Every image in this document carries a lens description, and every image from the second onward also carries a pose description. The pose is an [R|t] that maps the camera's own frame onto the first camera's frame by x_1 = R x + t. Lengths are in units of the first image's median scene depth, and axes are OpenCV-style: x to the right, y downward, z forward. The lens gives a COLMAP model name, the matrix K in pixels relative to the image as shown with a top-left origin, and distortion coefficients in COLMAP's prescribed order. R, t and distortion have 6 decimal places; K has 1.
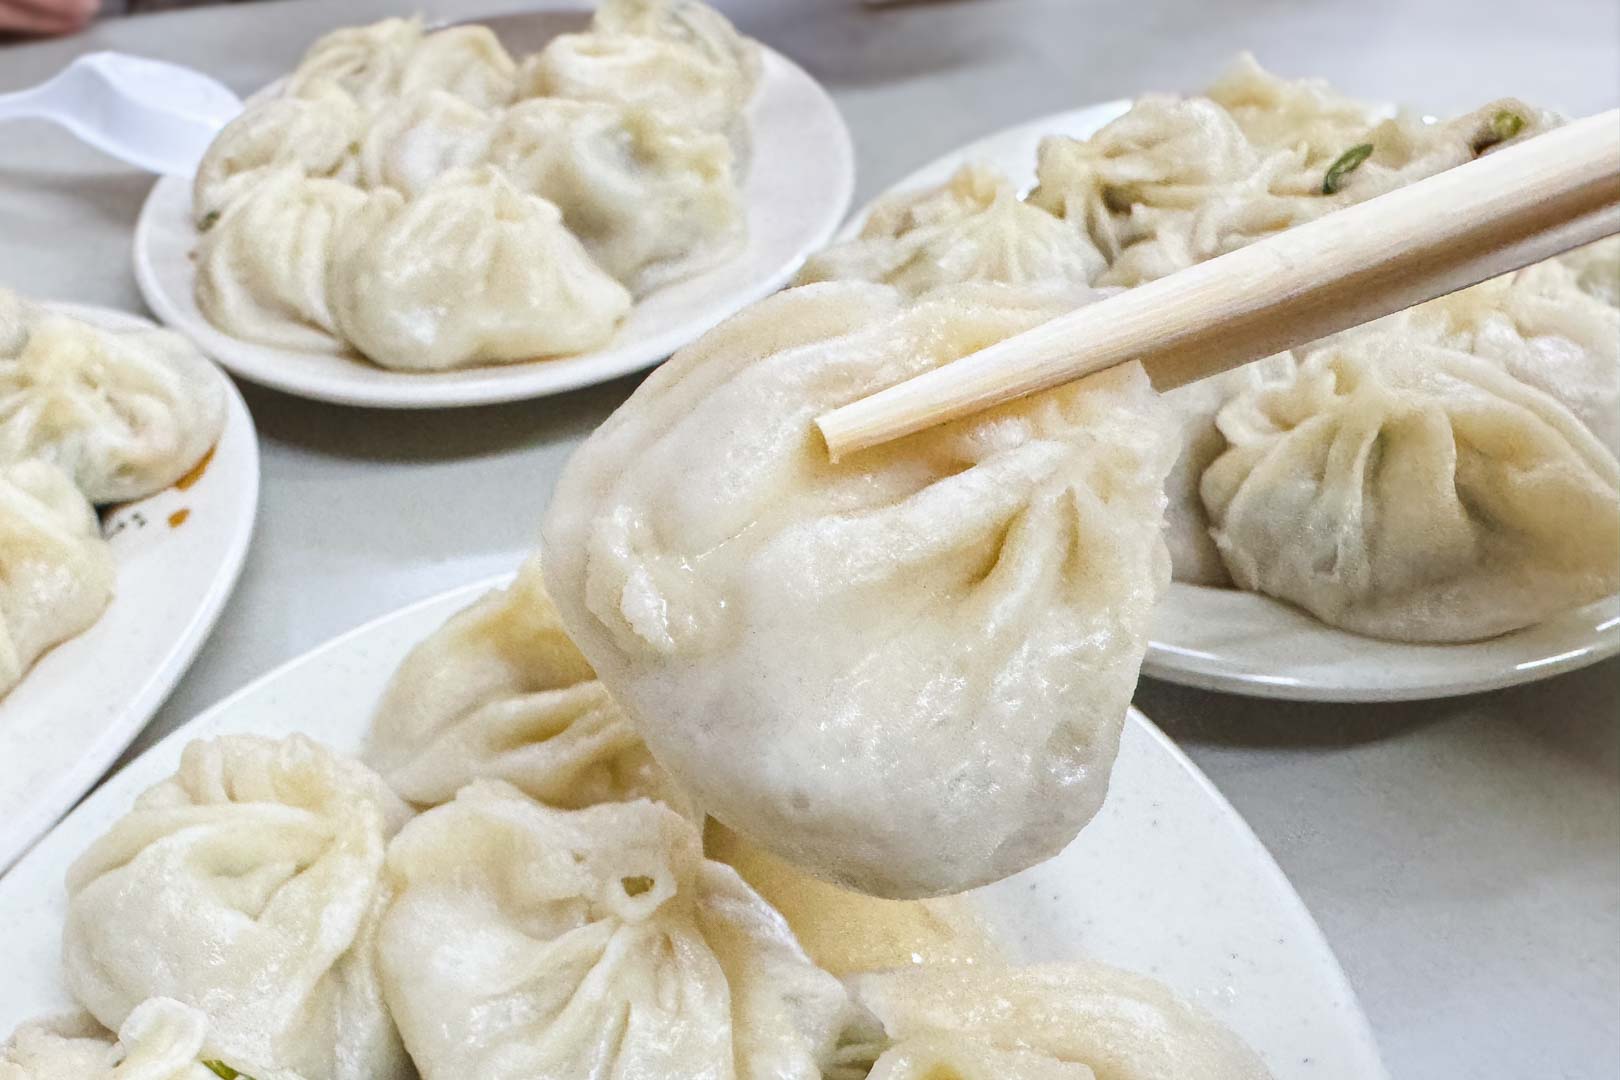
lens RADIAL K [[2089.4, 0, 810.0], [0, 2089.4, 540.0], [0, 0, 1]] dist [0.009916, -0.045679]
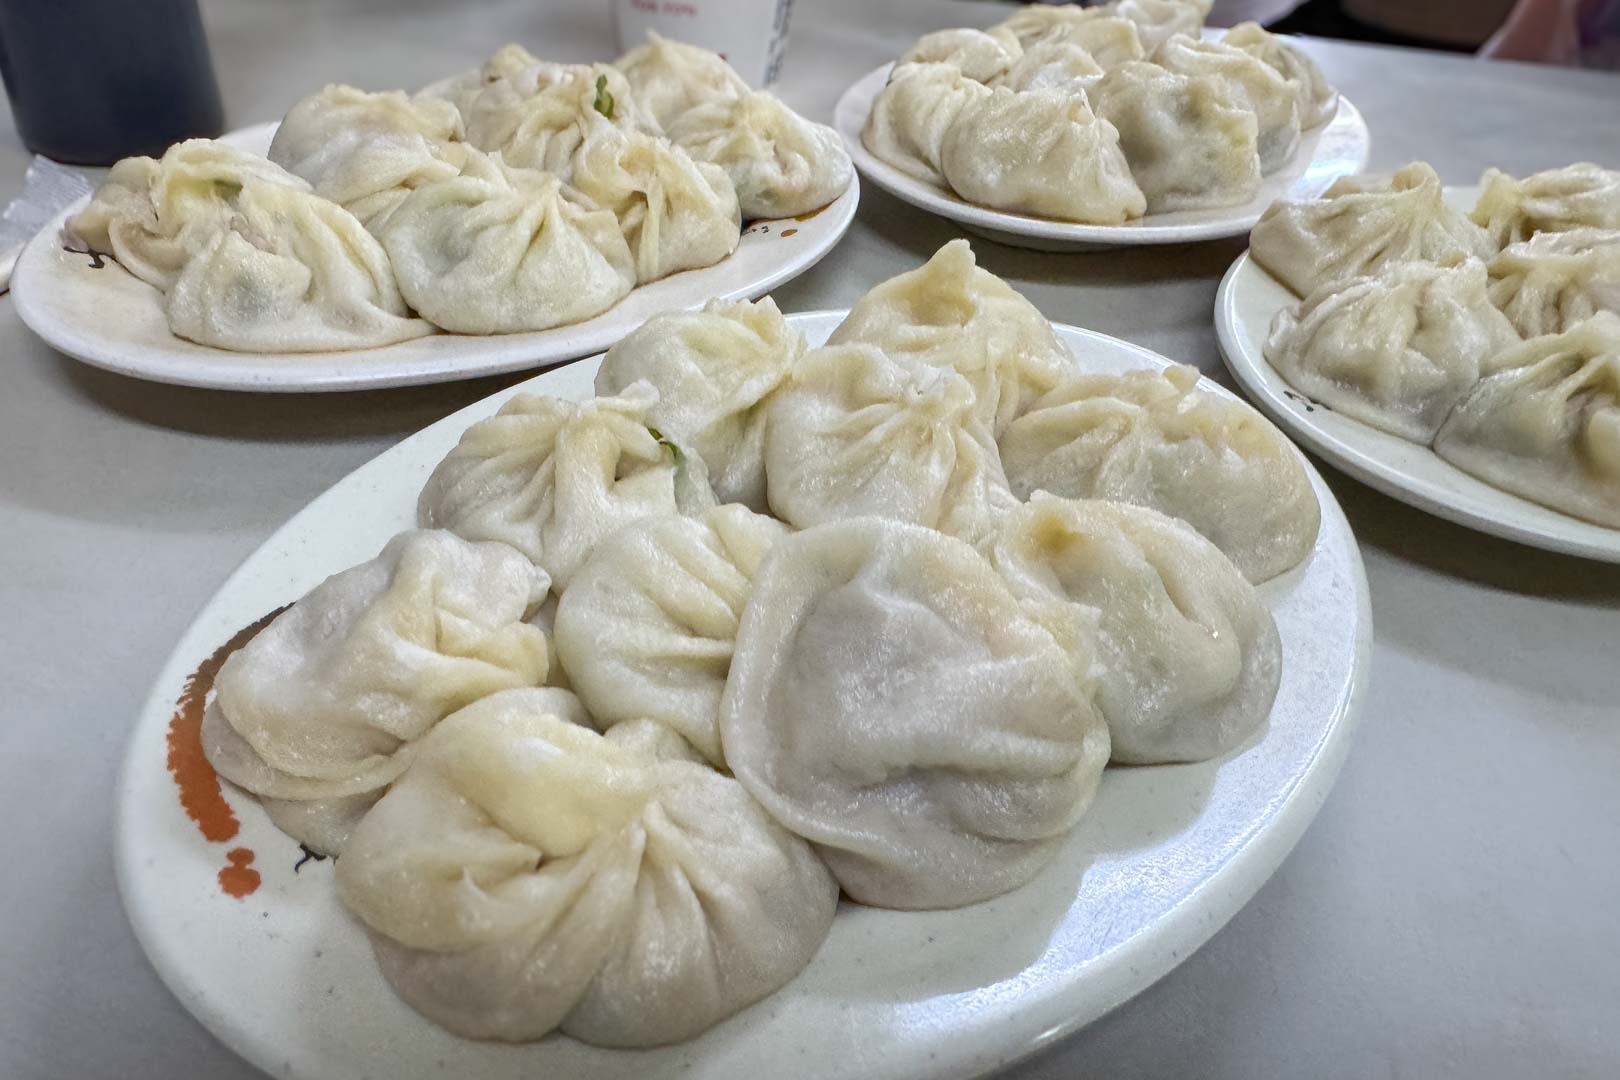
lens RADIAL K [[2089.4, 0, 810.0], [0, 2089.4, 540.0], [0, 0, 1]] dist [0.009916, -0.045679]
pose [[0.879418, 0.296665, -0.372309, 0.312679], [-0.337774, 0.939958, -0.048864, 0.245926], [0.335459, 0.168728, 0.926822, -0.326710]]
